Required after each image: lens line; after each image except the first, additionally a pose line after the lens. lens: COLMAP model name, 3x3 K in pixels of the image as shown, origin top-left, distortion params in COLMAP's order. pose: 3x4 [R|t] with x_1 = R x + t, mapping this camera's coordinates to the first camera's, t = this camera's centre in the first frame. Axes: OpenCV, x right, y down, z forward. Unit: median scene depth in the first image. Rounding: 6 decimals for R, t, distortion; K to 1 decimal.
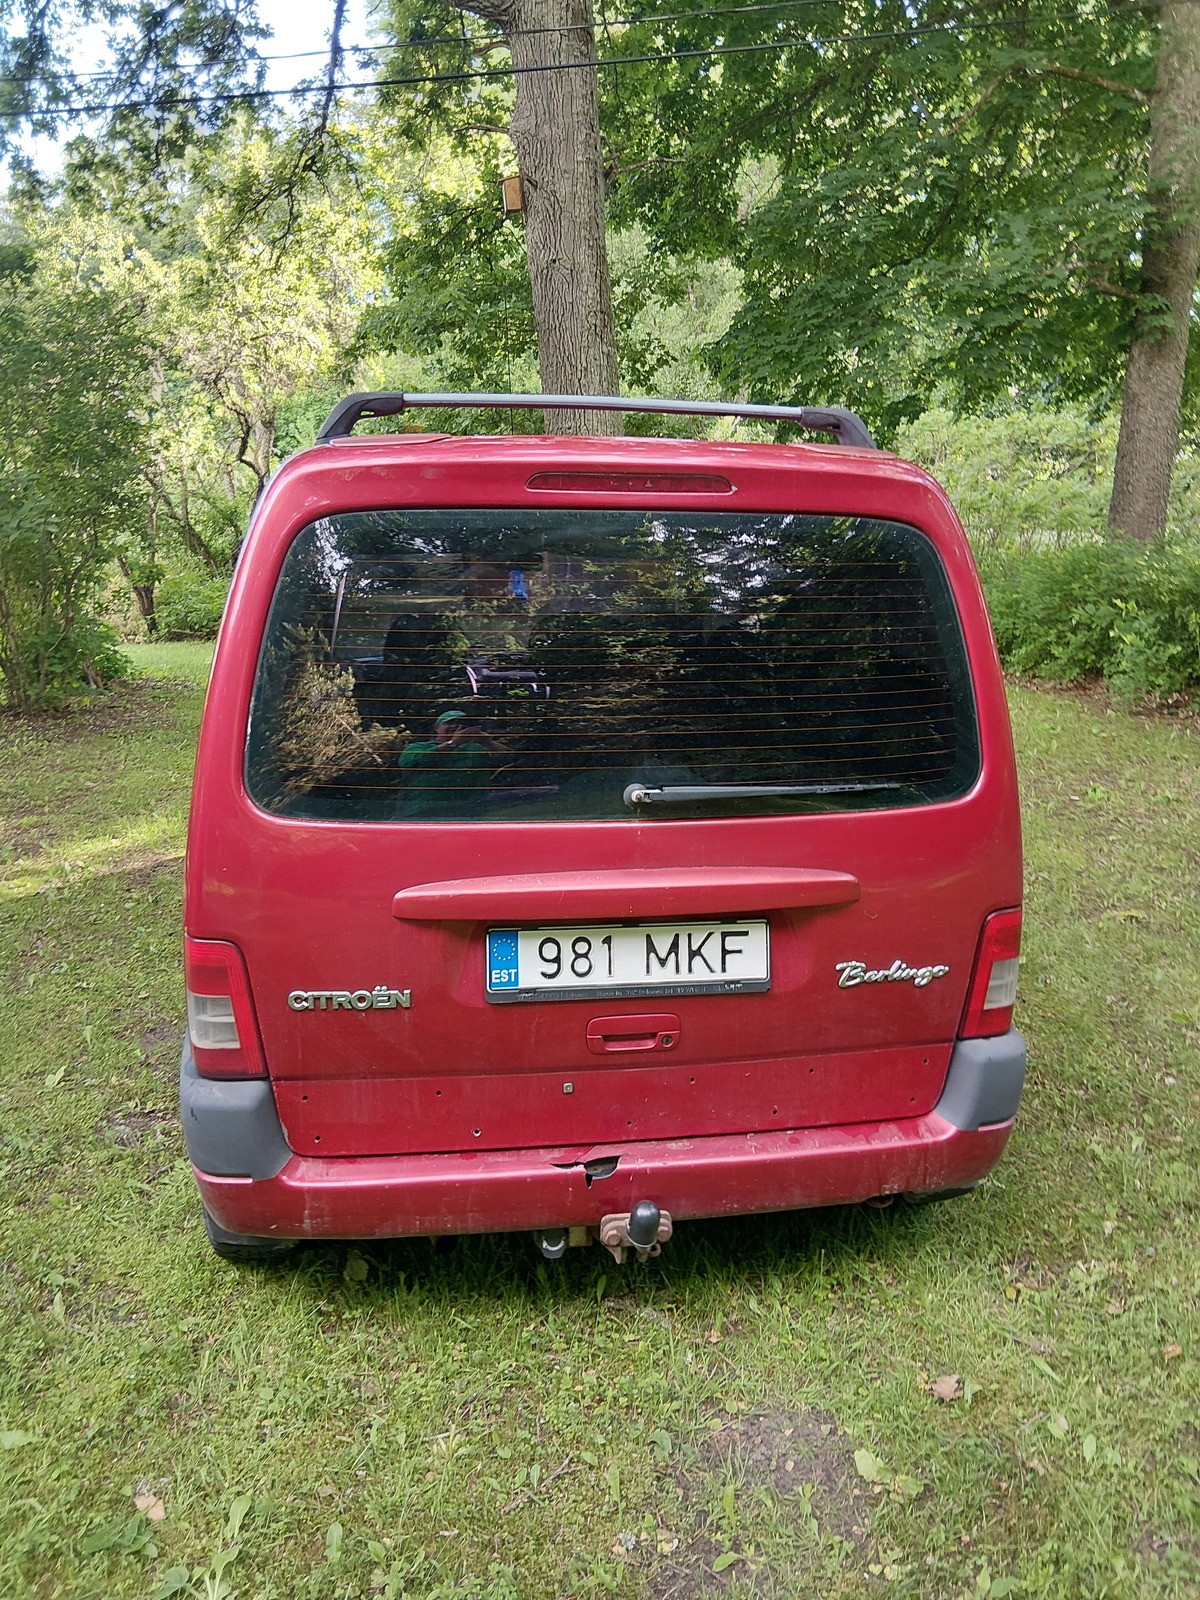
lens RADIAL K [[1190.5, 0, 611.3], [0, 1190.5, 808.4], [0, 0, 1]] dist [0.029820, -0.063298]
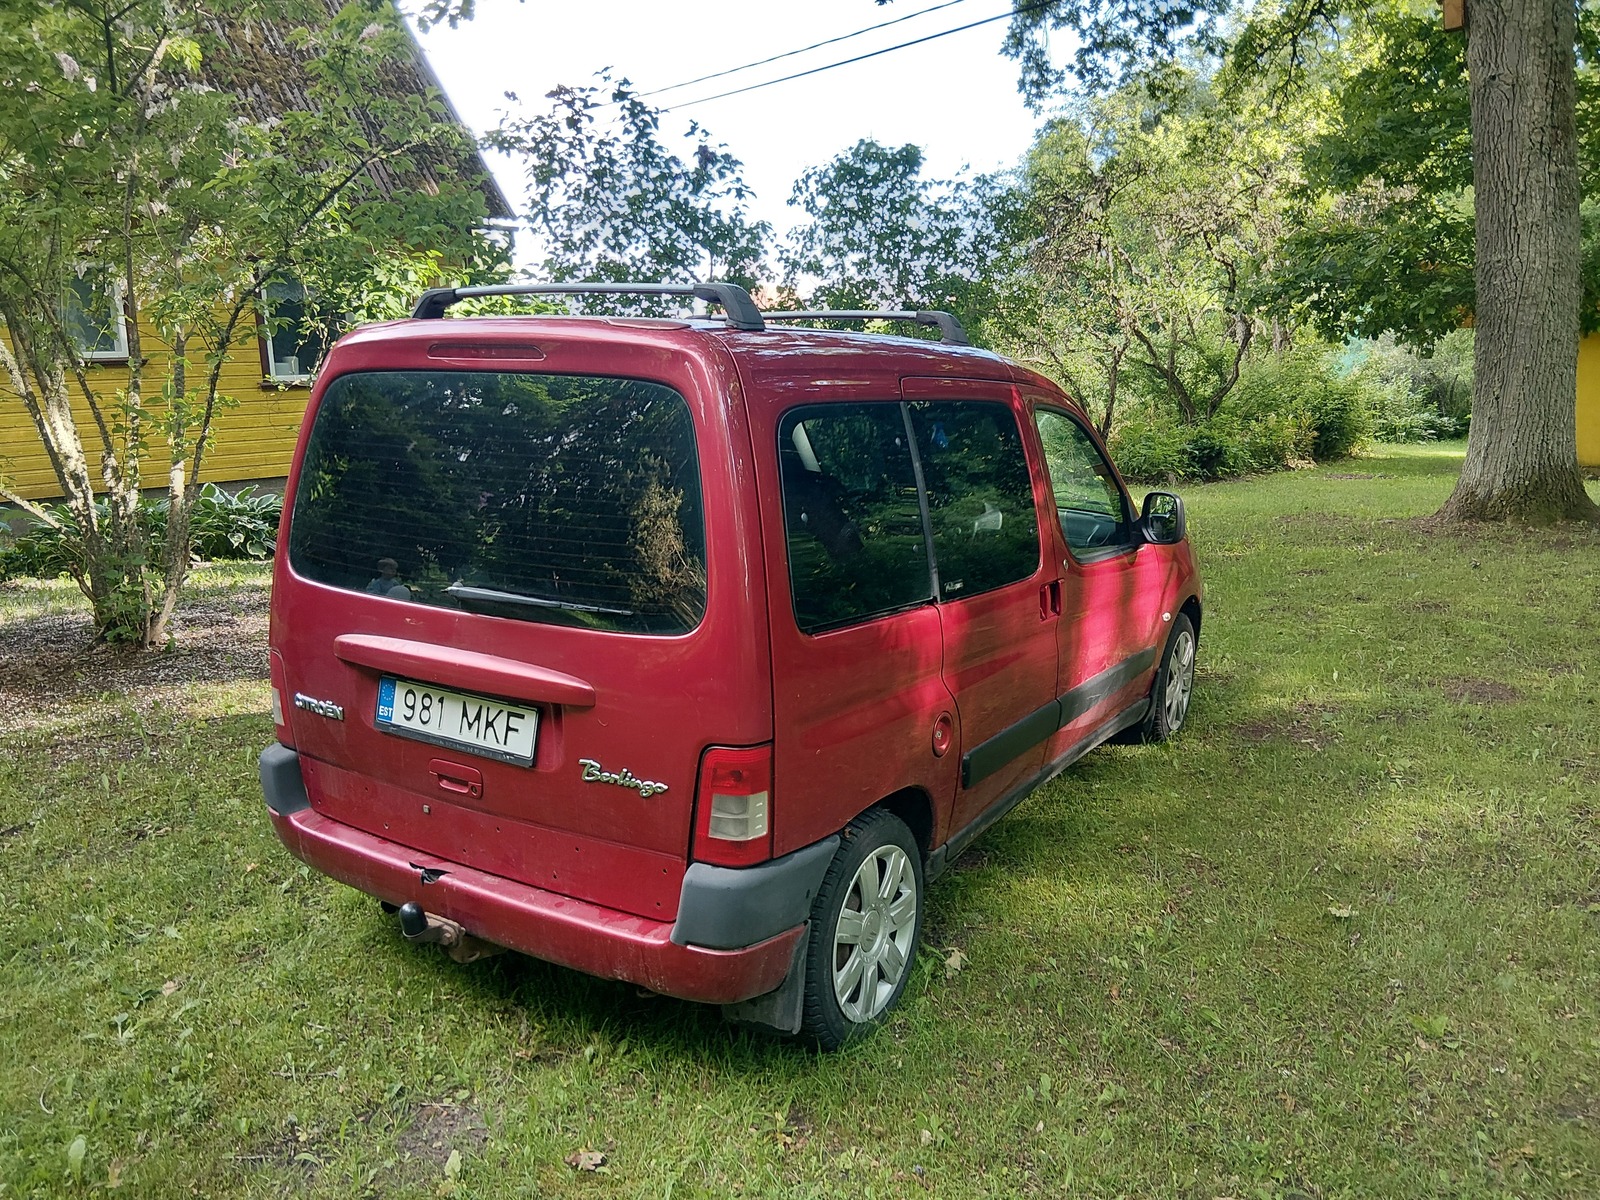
lens RADIAL K [[1190.5, 0, 801.7], [0, 1190.5, 608.3], [0, 0, 1]] dist [0.029820, -0.063298]
pose [[0.755325, 0.123362, -0.643634, 1.100385], [-0.147557, 0.988918, 0.016379, -0.067104], [0.638522, 0.082601, 0.765158, 0.239845]]
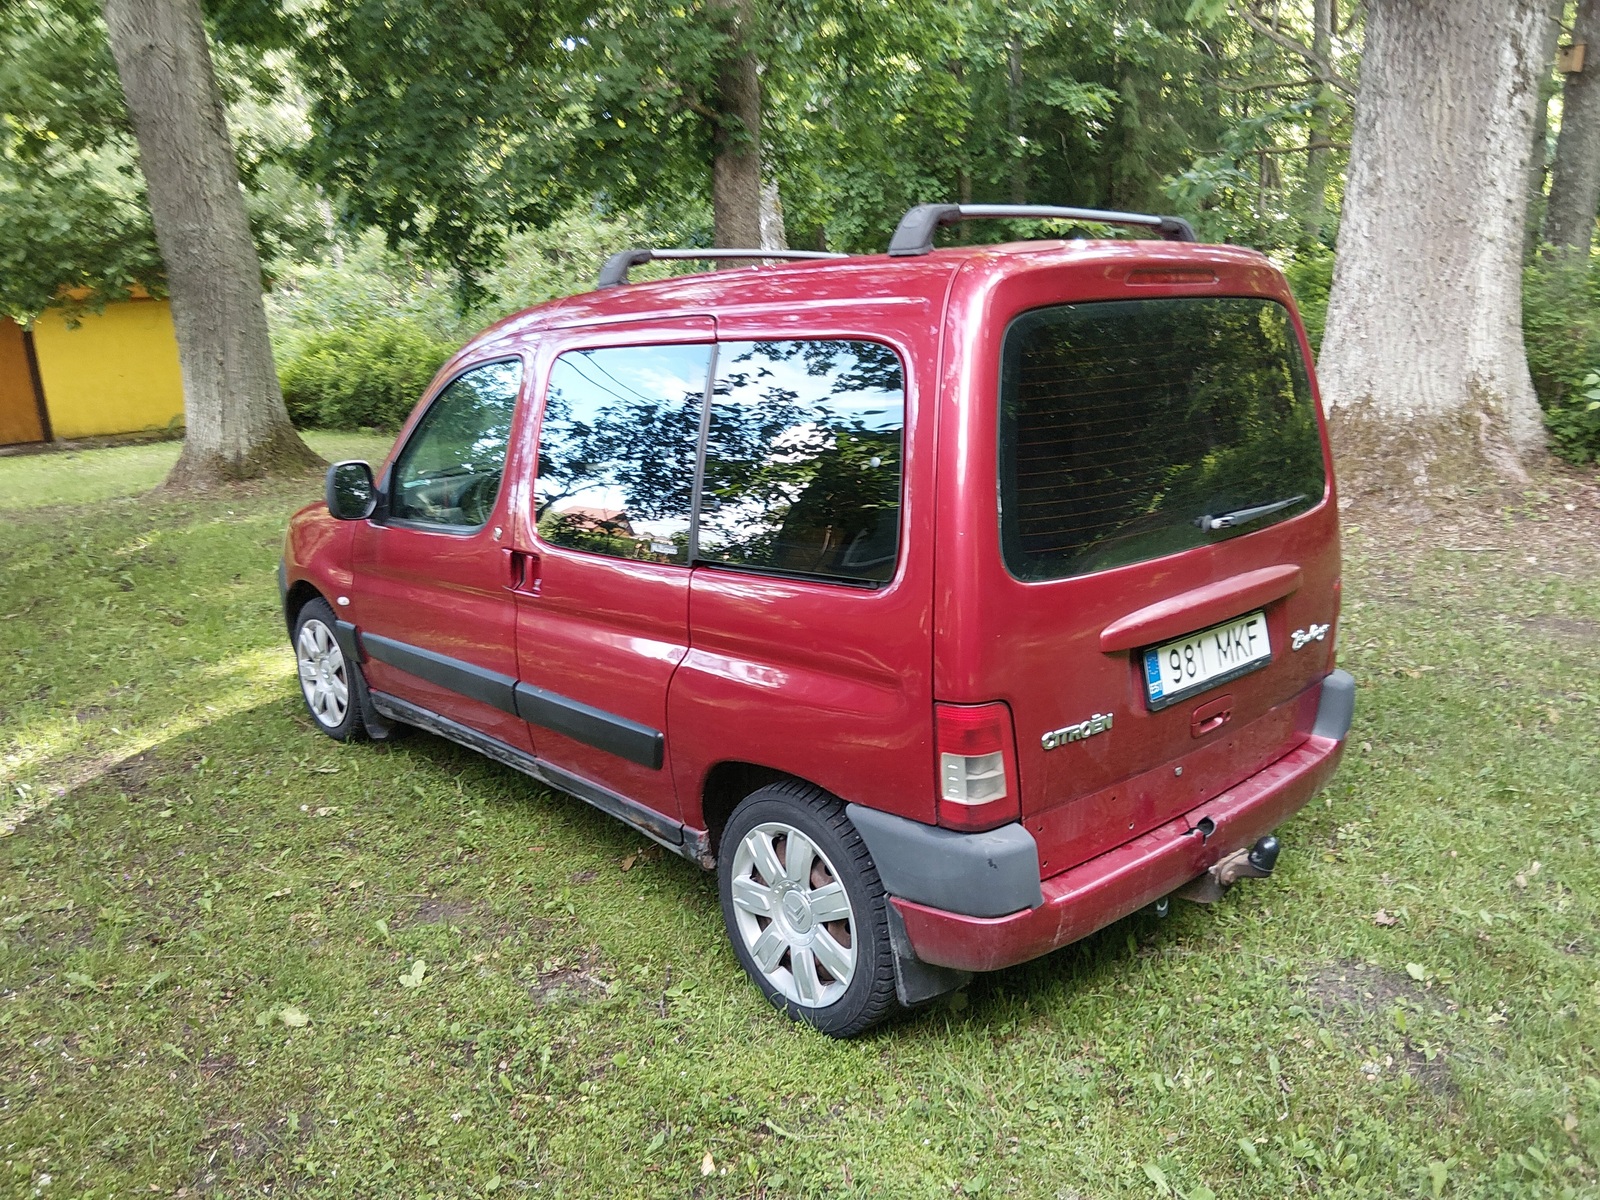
lens RADIAL K [[1190.5, 0, 803.6], [0, 1190.5, 592.7], [0, 0, 1]] dist [0.029820, -0.063298]
pose [[0.842945, -0.158619, 0.514085, -0.975917], [0.165103, 0.985710, 0.033416, -0.053435], [-0.512039, 0.056709, 0.857088, 0.127615]]
